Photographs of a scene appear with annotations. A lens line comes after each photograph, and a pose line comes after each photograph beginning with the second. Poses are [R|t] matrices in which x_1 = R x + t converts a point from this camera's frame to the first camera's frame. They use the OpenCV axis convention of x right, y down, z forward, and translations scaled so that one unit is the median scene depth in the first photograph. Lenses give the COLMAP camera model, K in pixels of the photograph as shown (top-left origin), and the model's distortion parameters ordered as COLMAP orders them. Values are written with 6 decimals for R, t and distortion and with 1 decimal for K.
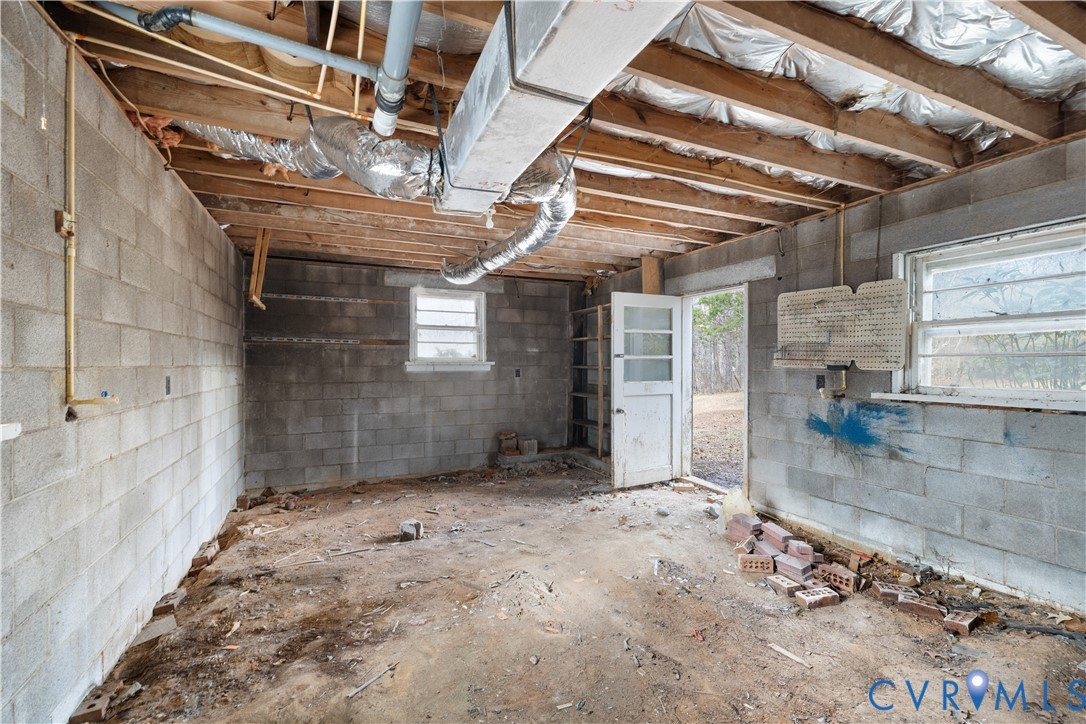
lens RADIAL K [[467.4, 0, 546.9], [0, 467.4, 363.6], [0, 0, 1]] dist [0.000882, 0.000048]
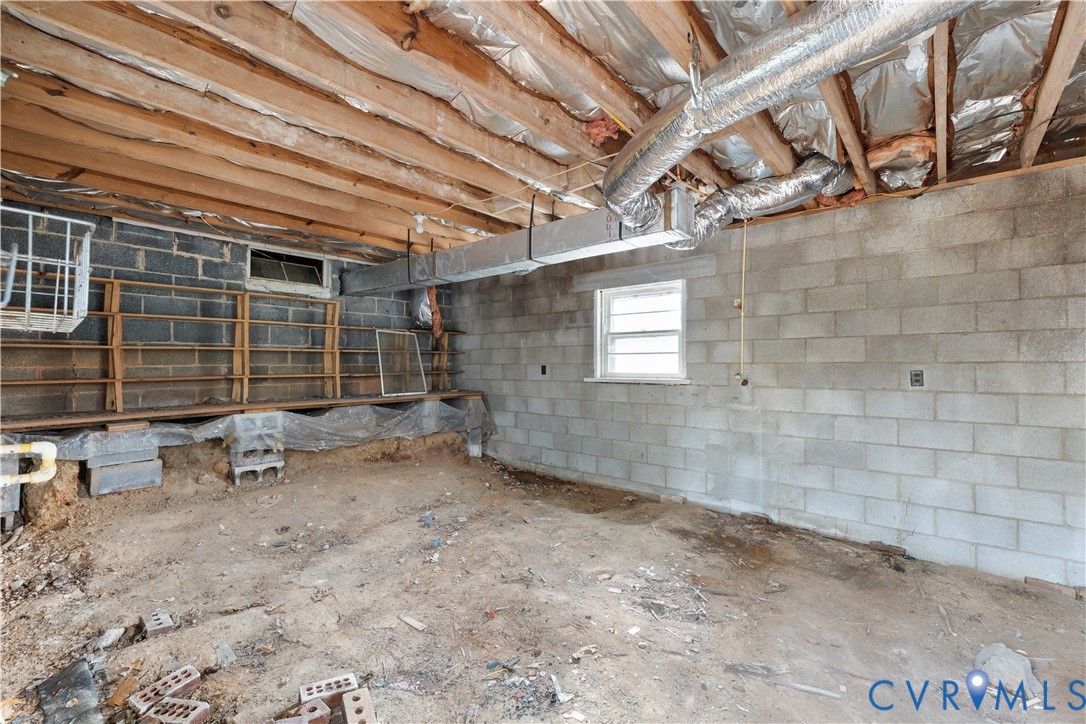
lens RADIAL K [[467.4, 0, 543.7], [0, 467.4, 361.2], [0, 0, 1]] dist [0.000882, 0.000048]
pose [[-0.906981, -0.003196, -0.421158, 0.672015], [0.001915, 0.999930, -0.011712, 0.016431], [0.421166, -0.011429, -0.906911, 2.047946]]
